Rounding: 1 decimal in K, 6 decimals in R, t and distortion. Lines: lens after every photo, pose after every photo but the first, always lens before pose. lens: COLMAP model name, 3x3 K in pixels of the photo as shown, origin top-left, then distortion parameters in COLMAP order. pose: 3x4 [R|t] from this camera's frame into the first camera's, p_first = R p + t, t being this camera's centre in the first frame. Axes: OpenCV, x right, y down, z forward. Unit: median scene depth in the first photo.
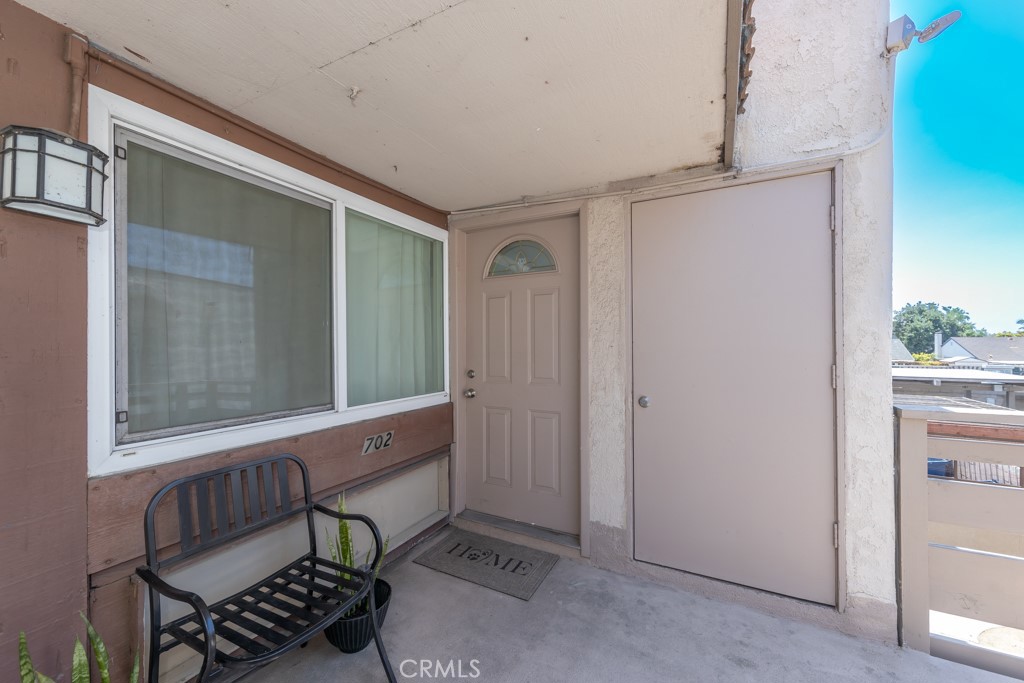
lens RADIAL K [[393.6, 0, 510.9], [0, 393.6, 348.0], [0, 0, 1]] dist [0.002098, -0.000192]
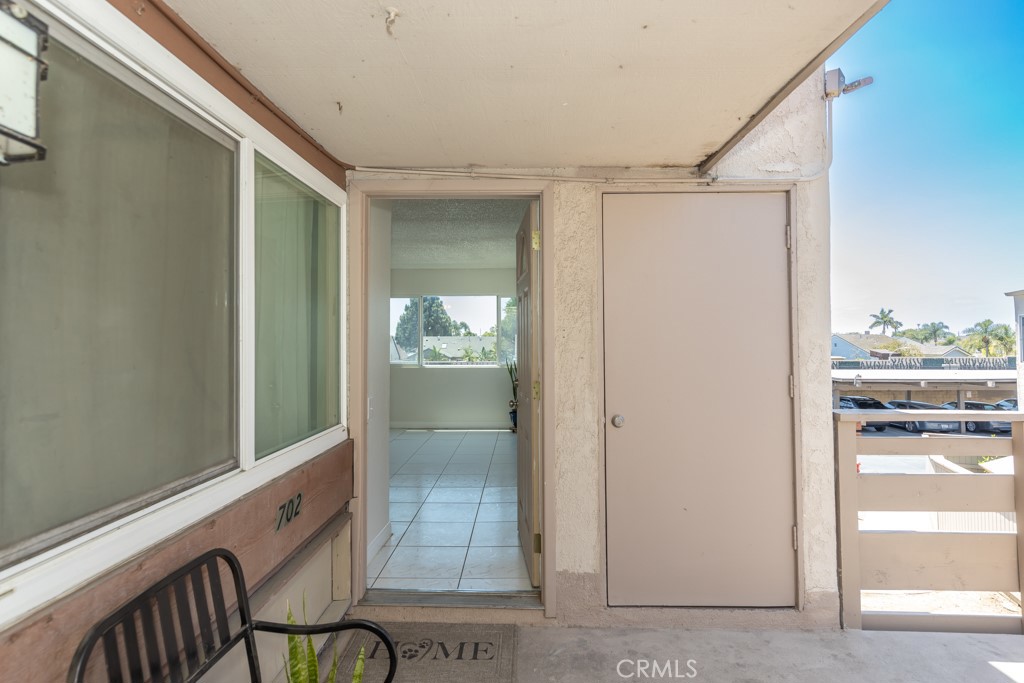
lens RADIAL K [[538.0, 0, 513.4], [0, 538.0, 331.0], [0, 0, 1]] dist [0.005088, 0.001645]
pose [[0.895110, 0.007986, 0.445773, -0.440011], [0.003309, 0.999693, -0.024555, -0.038155], [-0.445833, 0.023455, 0.894809, 0.031192]]
